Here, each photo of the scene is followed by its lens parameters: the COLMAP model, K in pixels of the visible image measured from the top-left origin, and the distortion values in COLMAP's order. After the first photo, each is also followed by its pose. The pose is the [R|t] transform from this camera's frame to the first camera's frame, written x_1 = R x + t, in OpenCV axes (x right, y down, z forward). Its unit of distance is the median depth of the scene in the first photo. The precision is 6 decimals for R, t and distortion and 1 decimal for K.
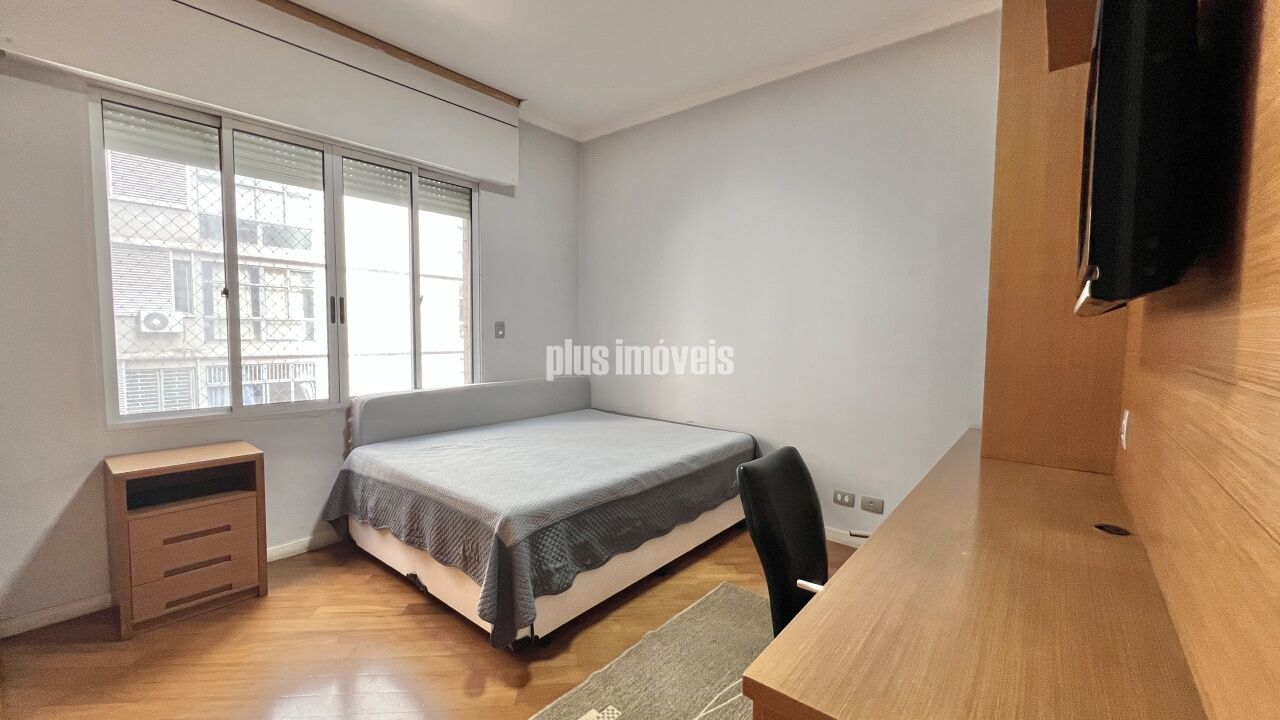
lens RADIAL K [[509.8, 0, 641.7], [0, 509.8, 359.3], [0, 0, 1]] dist [0.003361, -0.000150]
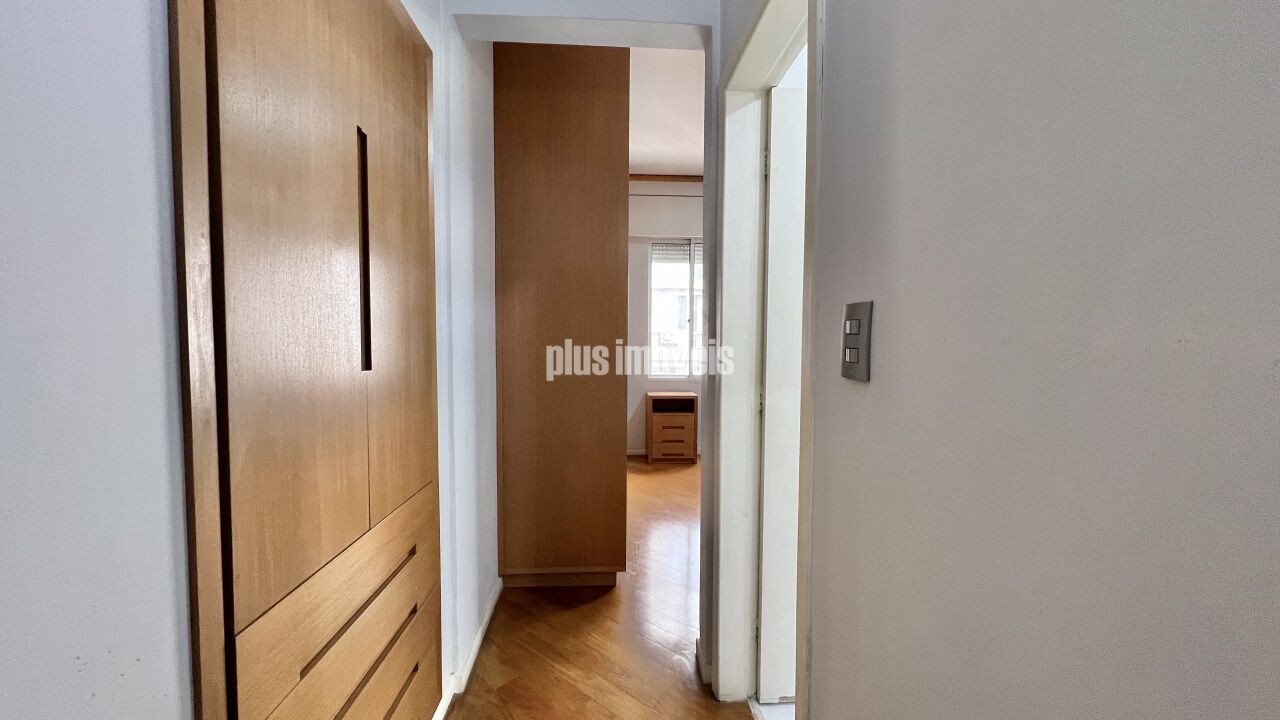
lens RADIAL K [[509.8, 0, 639.3], [0, 509.8, 361.8], [0, 0, 1]] dist [0.003361, -0.000150]
pose [[0.684146, 0.027708, -0.728819, 0.670155], [-0.044709, 0.998992, -0.003989, 0.066400], [0.727973, 0.035314, 0.684695, -0.668871]]
